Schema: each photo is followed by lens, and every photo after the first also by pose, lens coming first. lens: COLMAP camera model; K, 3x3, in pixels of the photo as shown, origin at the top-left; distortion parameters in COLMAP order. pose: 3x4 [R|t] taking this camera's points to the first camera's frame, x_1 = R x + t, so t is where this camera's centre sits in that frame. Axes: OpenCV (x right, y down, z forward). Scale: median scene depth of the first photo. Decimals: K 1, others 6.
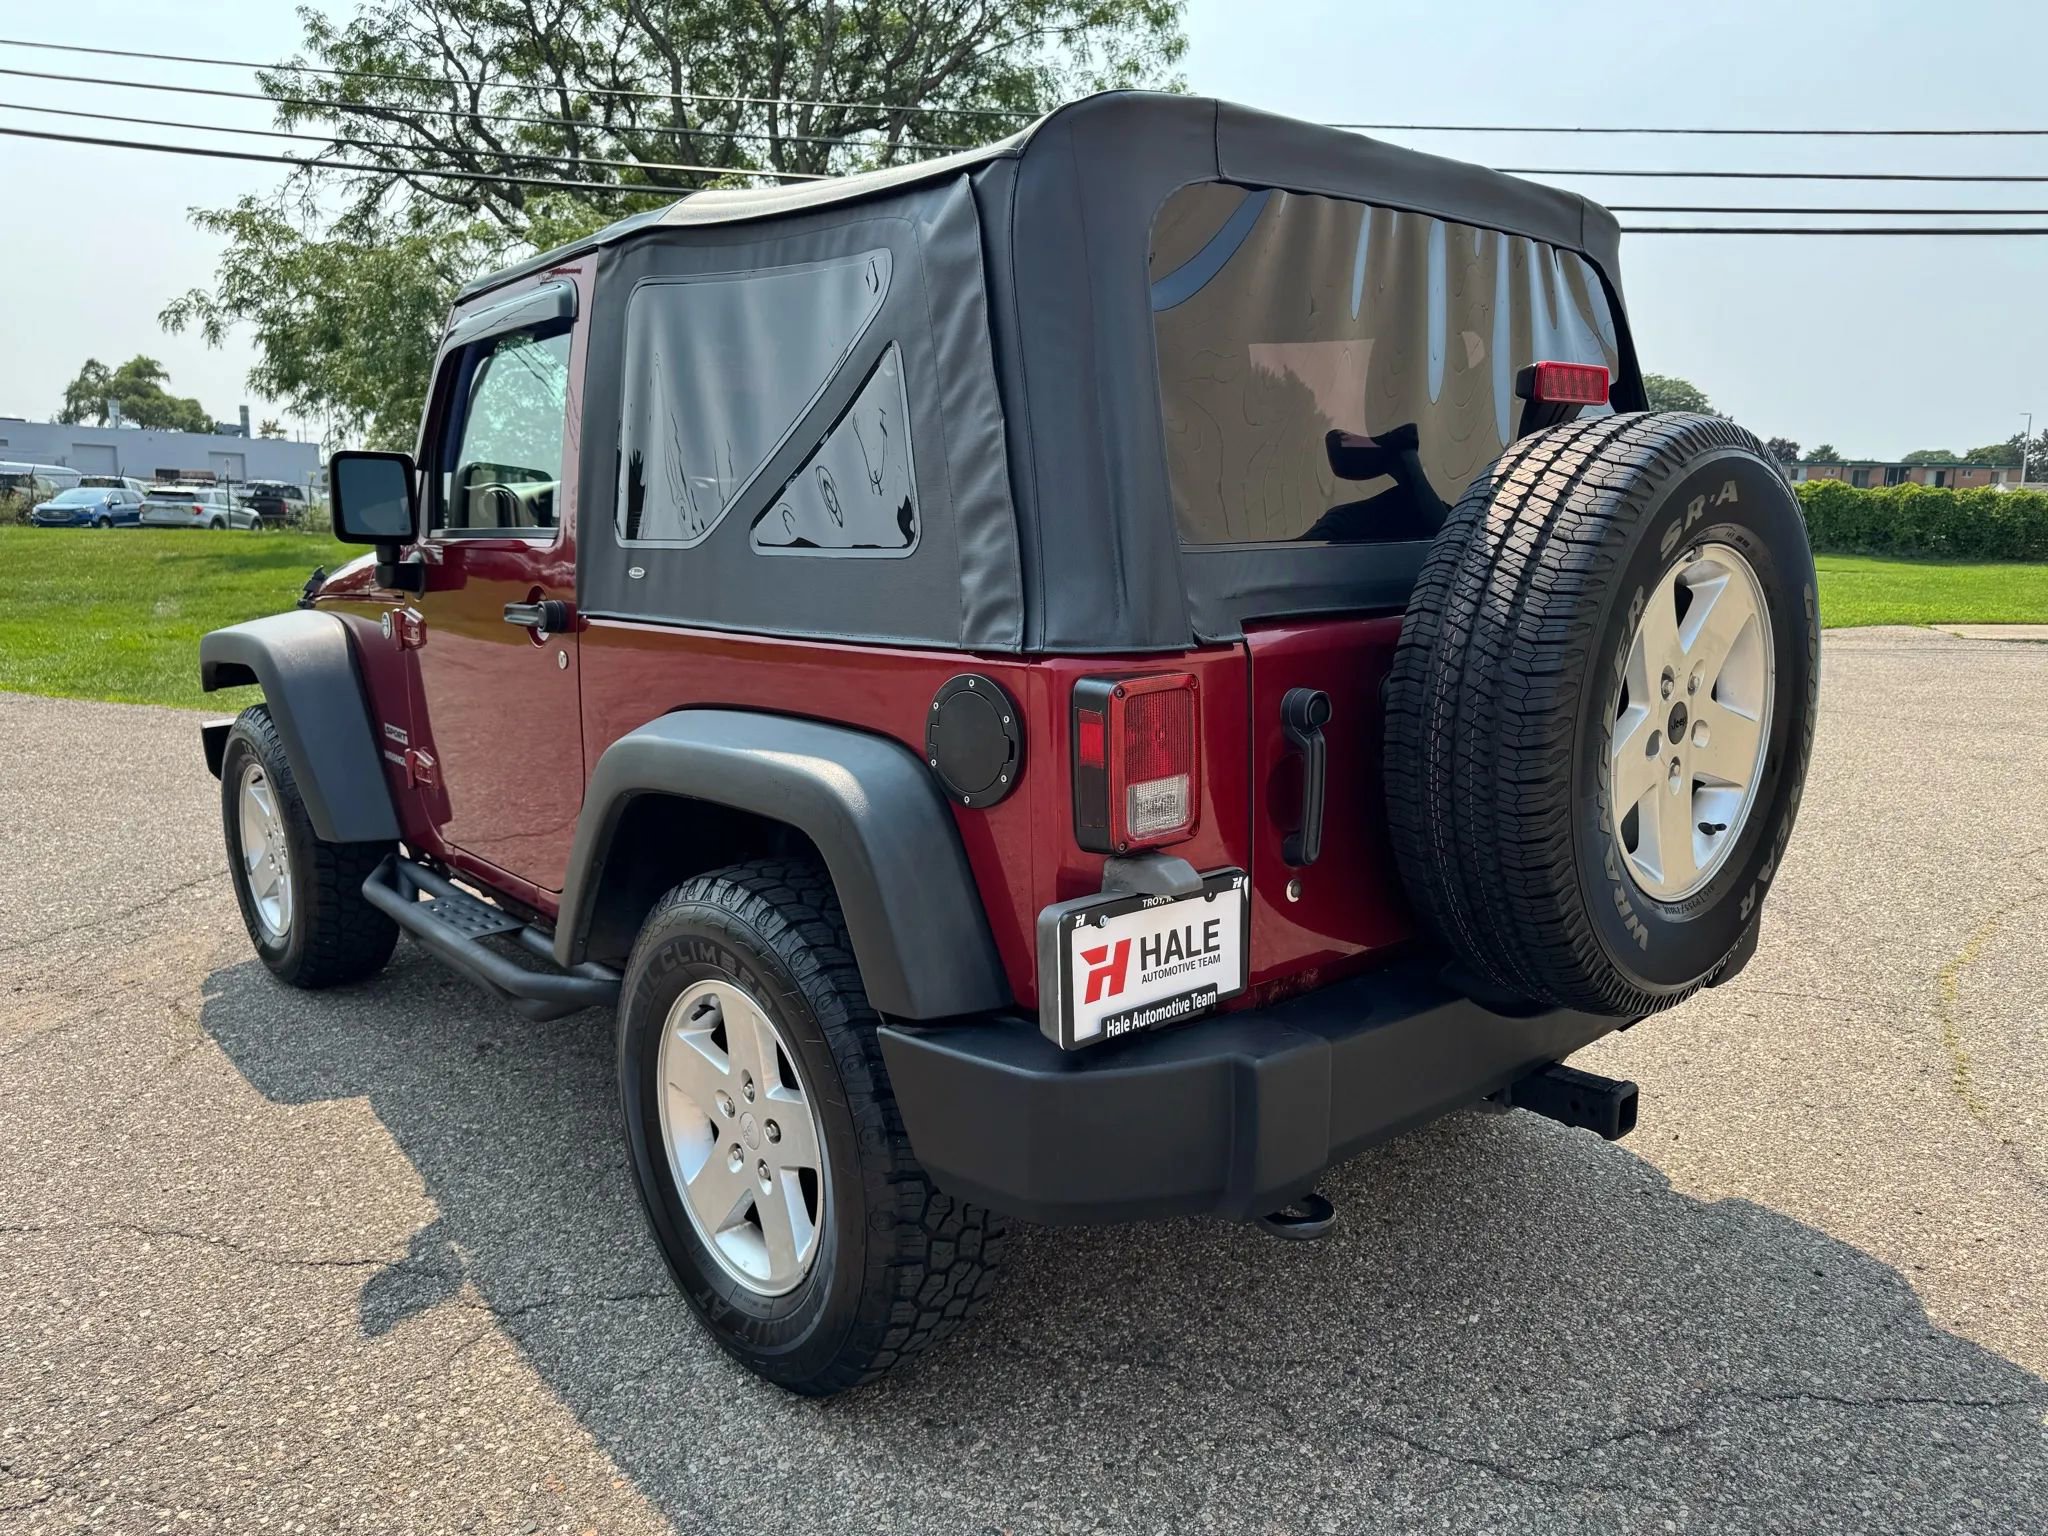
lens RADIAL K [[1477.9, 0, 1028.8], [0, 1477.9, 771.3], [0, 0, 1]] dist [0.008507, -0.009396]
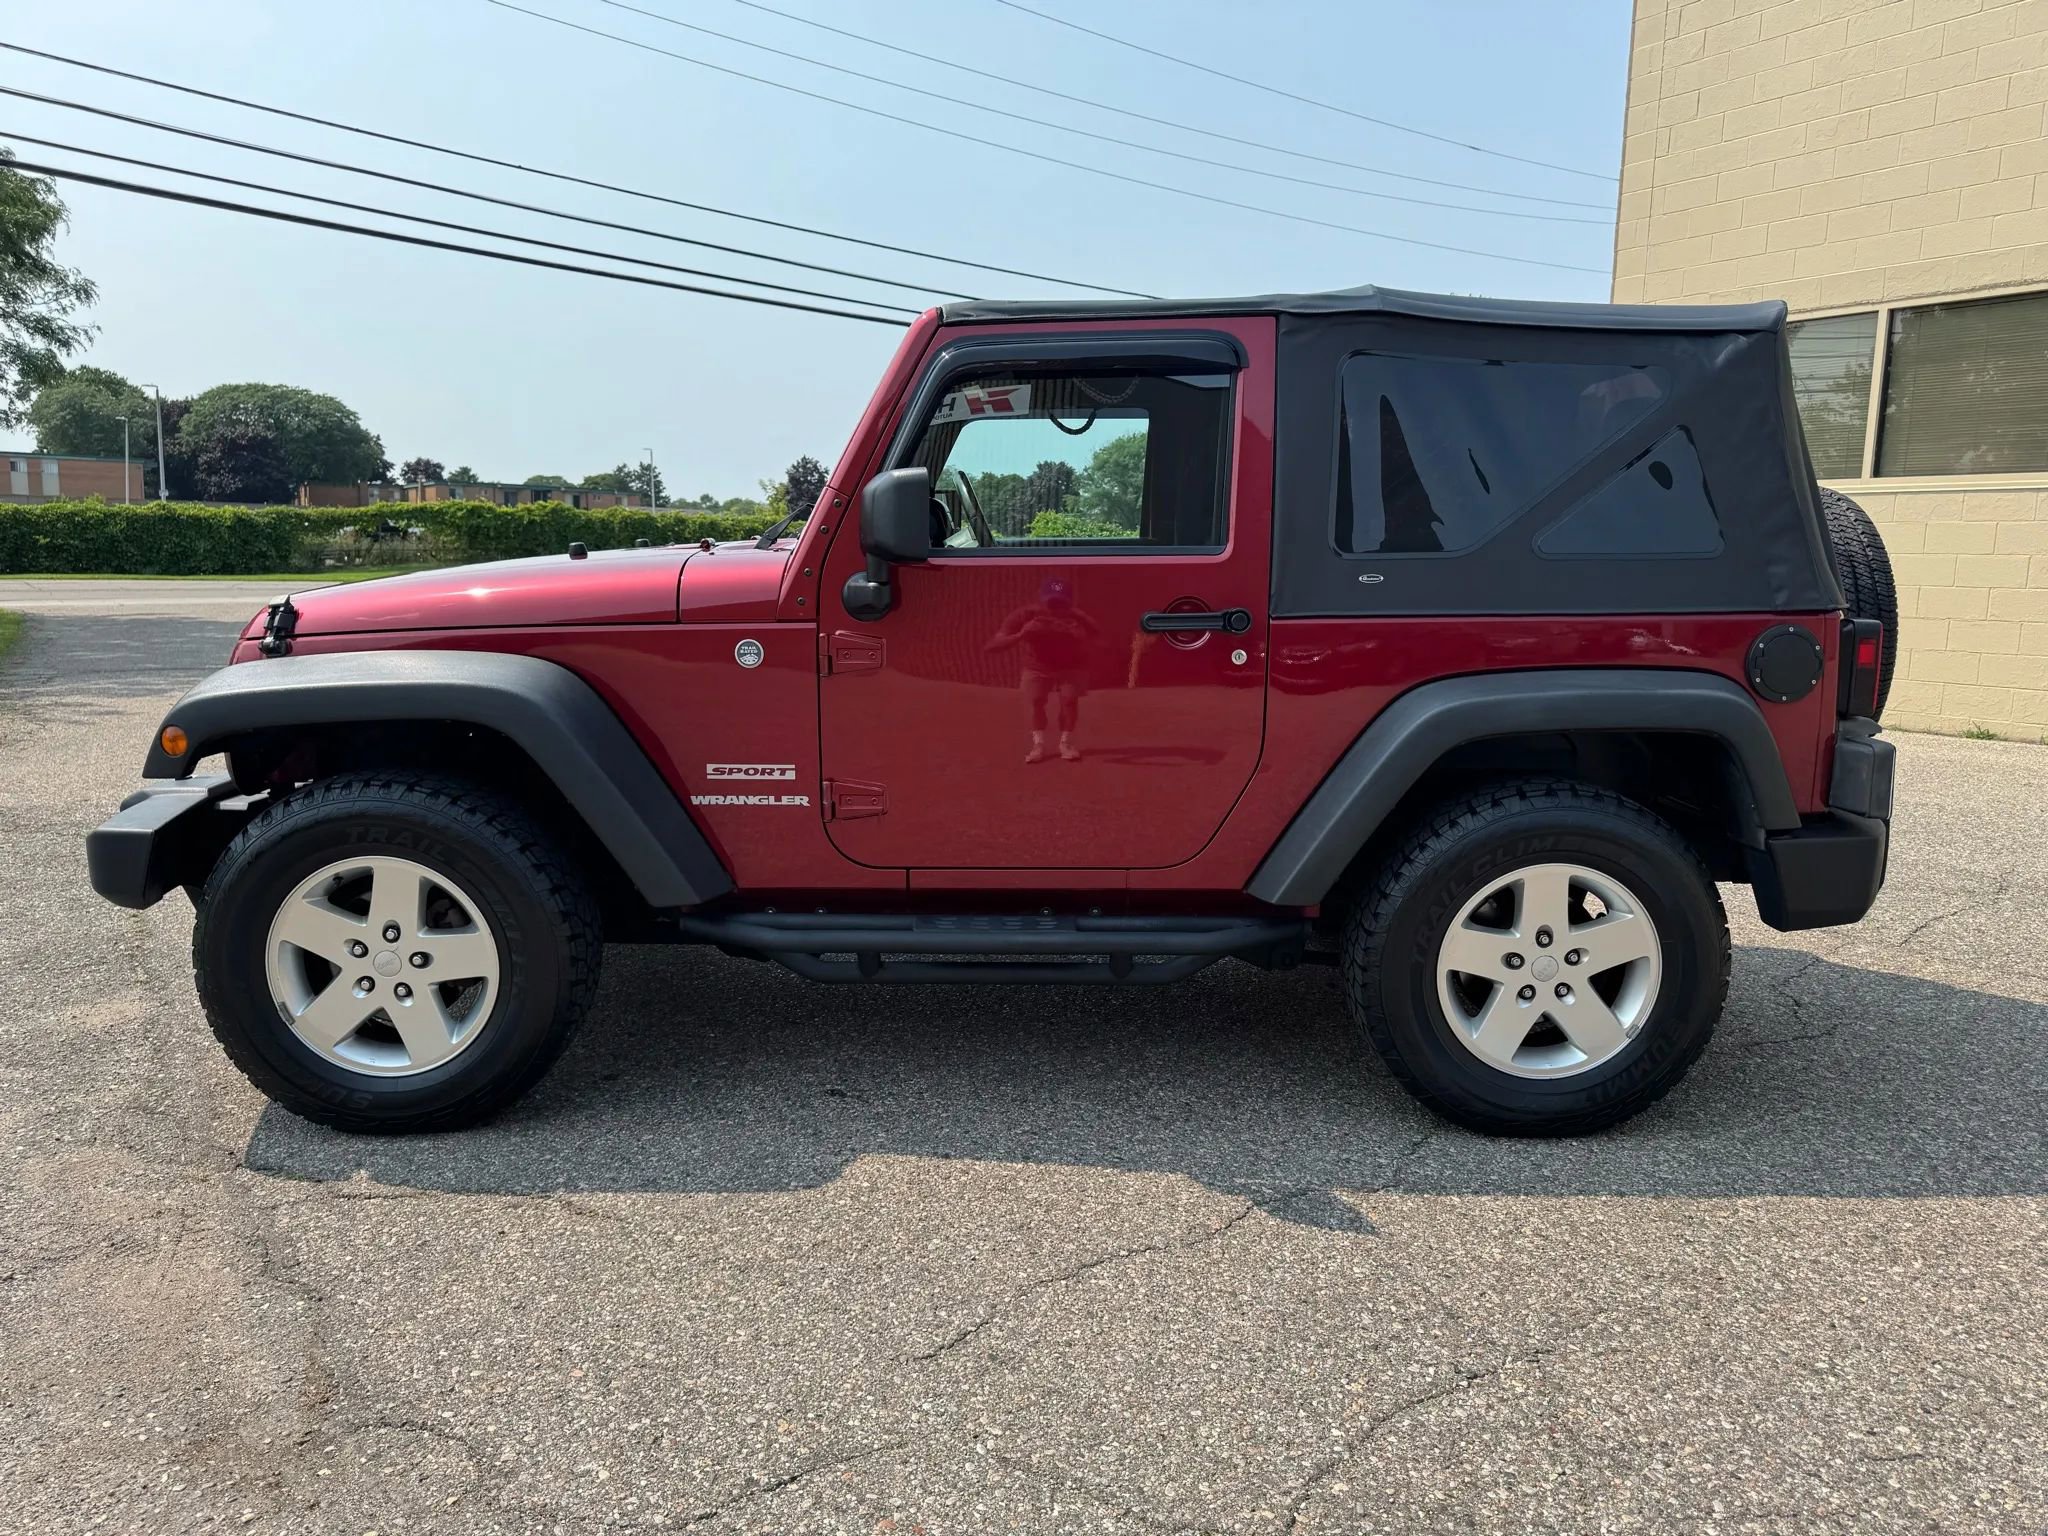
lens RADIAL K [[1477.2, 0, 1004.8], [0, 1477.2, 770.7], [0, 0, 1]] dist [0.034497, -0.037955]
pose [[0.641027, -0.117910, 0.758407, -1.339177], [0.126855, 0.990816, 0.046822, -0.064048], [-0.756962, 0.066193, 0.650097, 0.387296]]
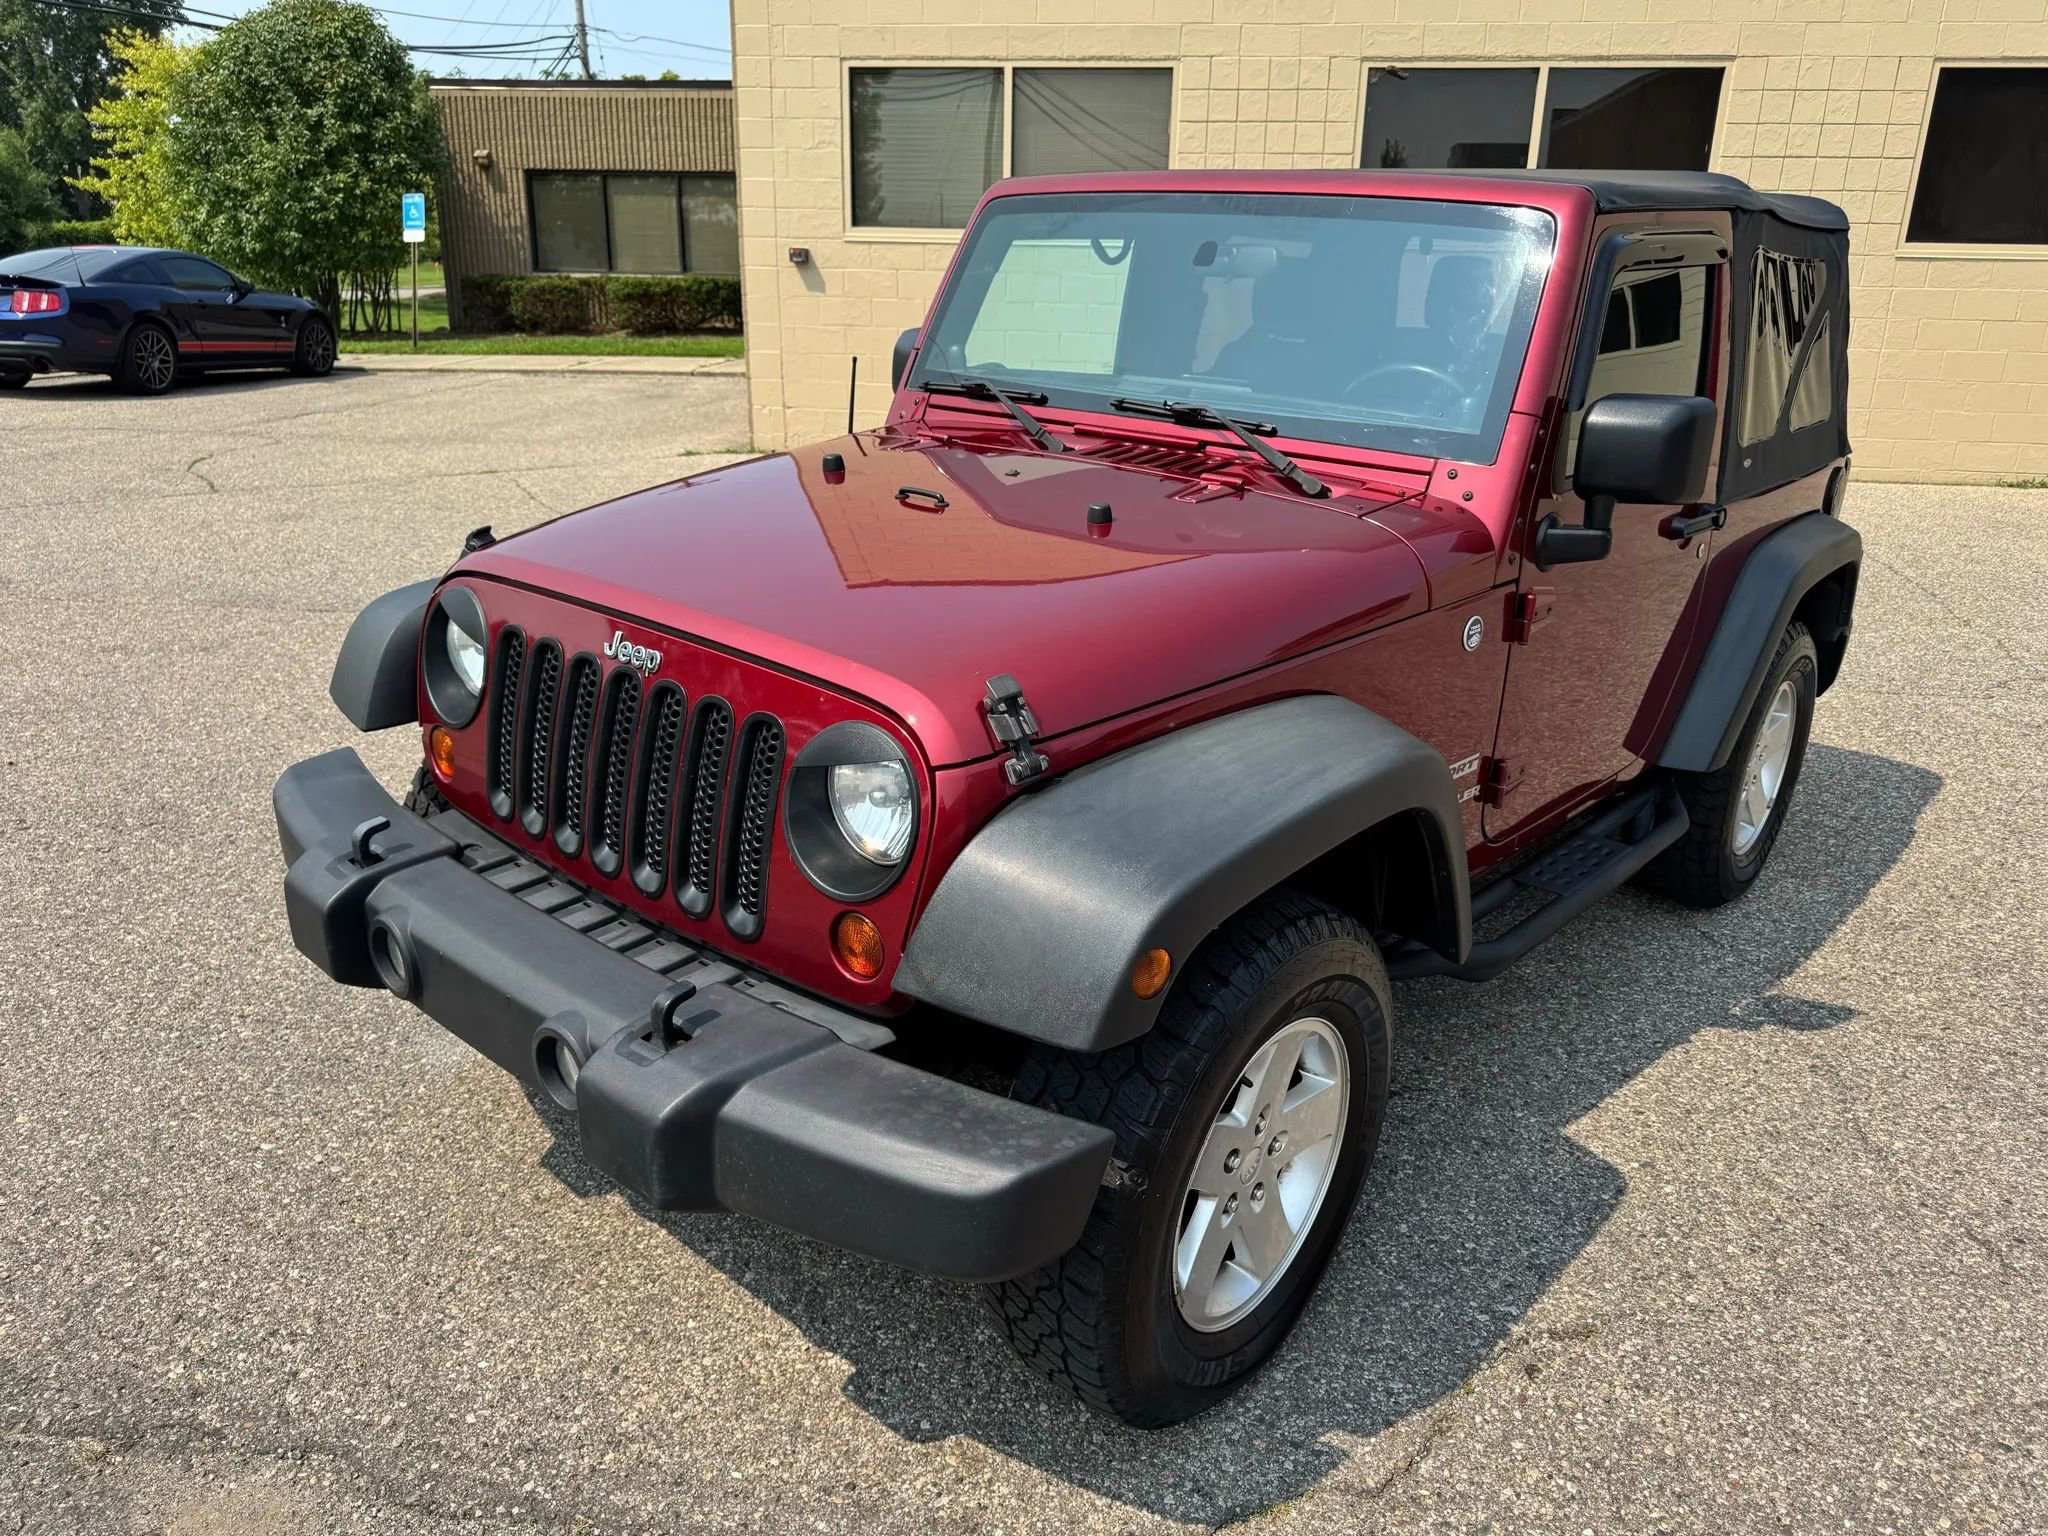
lens RADIAL K [[1477.9, 0, 1028.8], [0, 1477.9, 771.3], [0, 0, 1]] dist [0.008507, -0.009396]
pose [[-0.141396, -0.344012, 0.928258, -1.440483], [0.151038, 0.919204, 0.363663, -0.437151], [-0.978363, 0.191623, -0.078013, 1.677952]]
